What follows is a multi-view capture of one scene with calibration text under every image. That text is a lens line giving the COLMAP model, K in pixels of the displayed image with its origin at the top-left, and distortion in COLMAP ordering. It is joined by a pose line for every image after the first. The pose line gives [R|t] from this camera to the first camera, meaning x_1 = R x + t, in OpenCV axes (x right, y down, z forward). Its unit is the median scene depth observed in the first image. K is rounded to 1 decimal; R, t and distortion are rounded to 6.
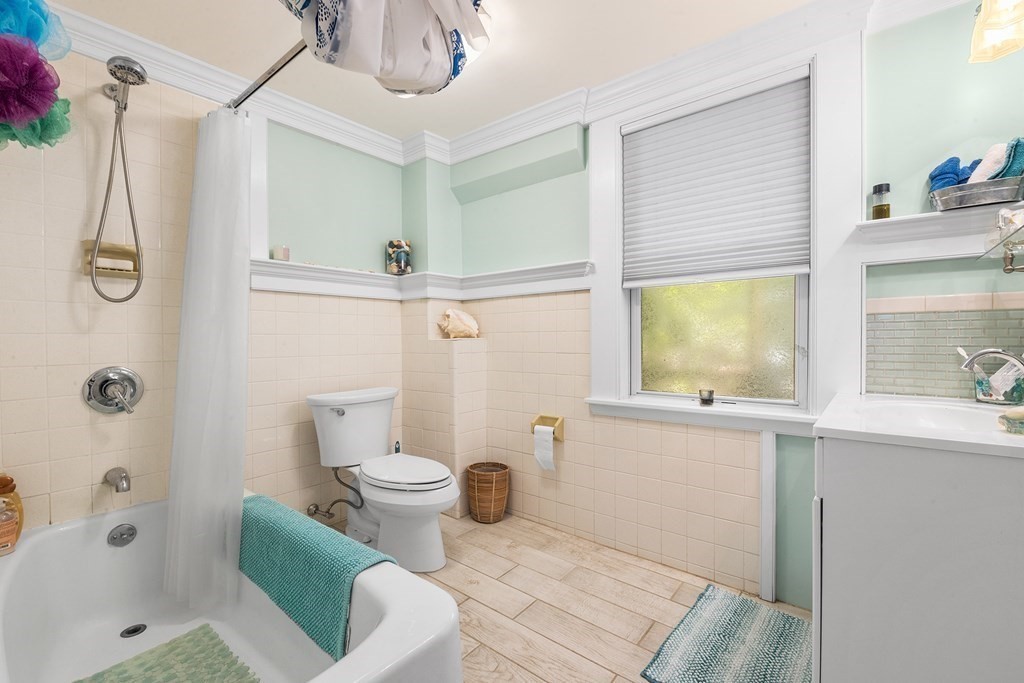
lens RADIAL K [[453.2, 0, 510.4], [0, 453.2, 342.6], [0, 0, 1]] dist [-0.016576, -0.001789]
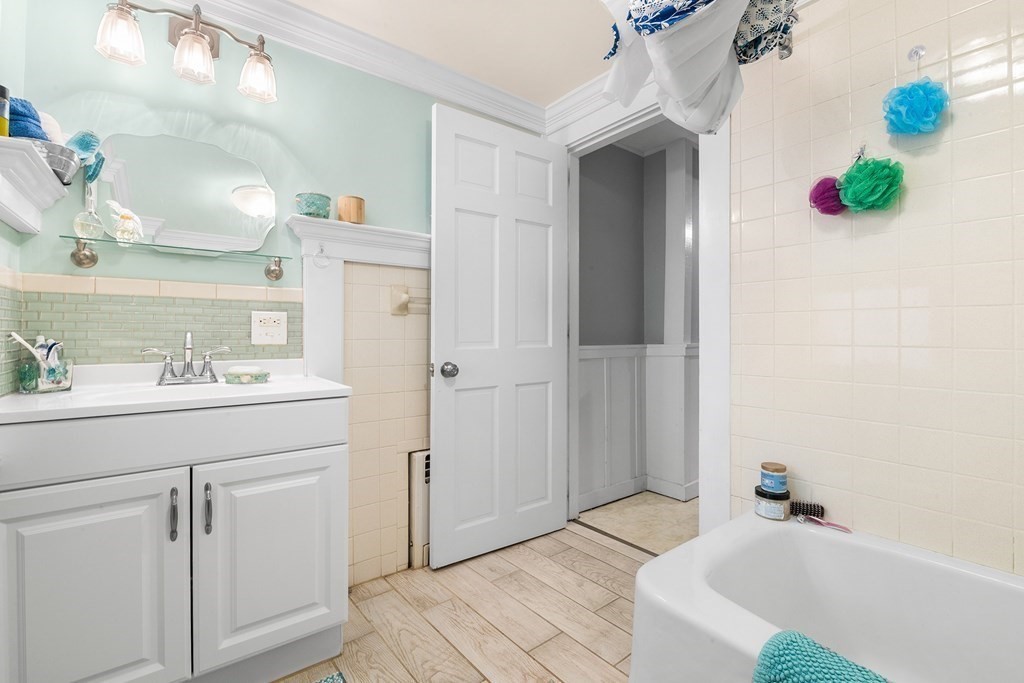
lens RADIAL K [[453.2, 0, 512.7], [0, 453.2, 340.2], [0, 0, 1]] dist [-0.016576, -0.001789]
pose [[-0.976246, 0.002510, 0.216651, -0.153240], [0.002602, 0.999997, 0.000139, 0.010484], [-0.216650, 0.000699, -0.976249, 1.235856]]
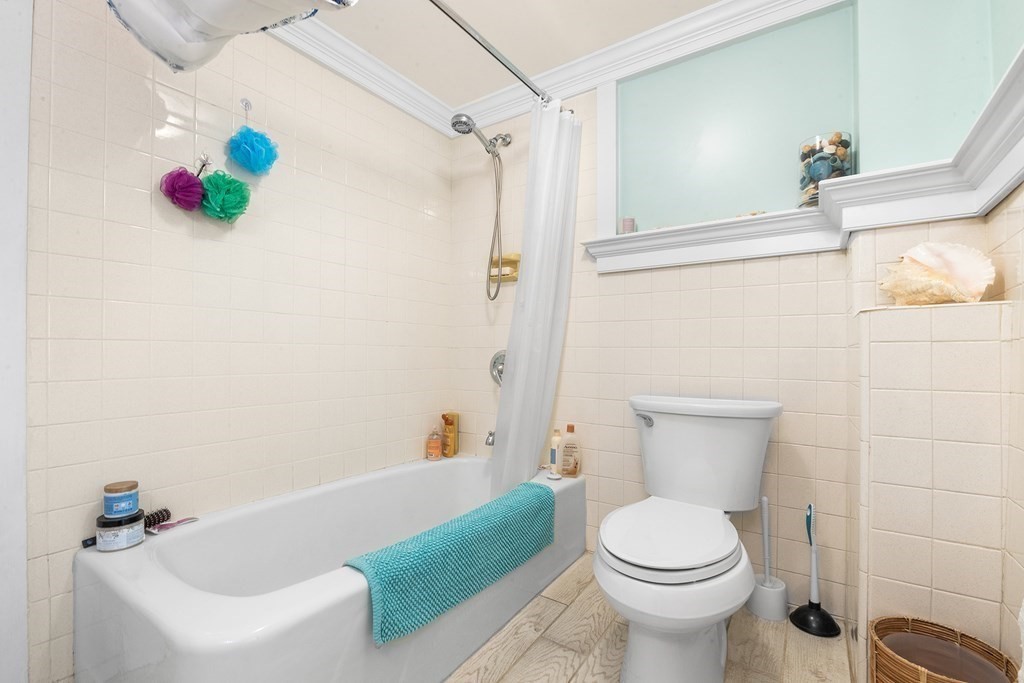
lens RADIAL K [[453.2, 0, 511.2], [0, 453.2, 348.5], [0, 0, 1]] dist [-0.016576, -0.001789]
pose [[0.099596, 0.003146, -0.995023, 0.369477], [0.003243, 0.999989, 0.003486, 0.037150], [0.995023, -0.003574, 0.099584, 0.786372]]
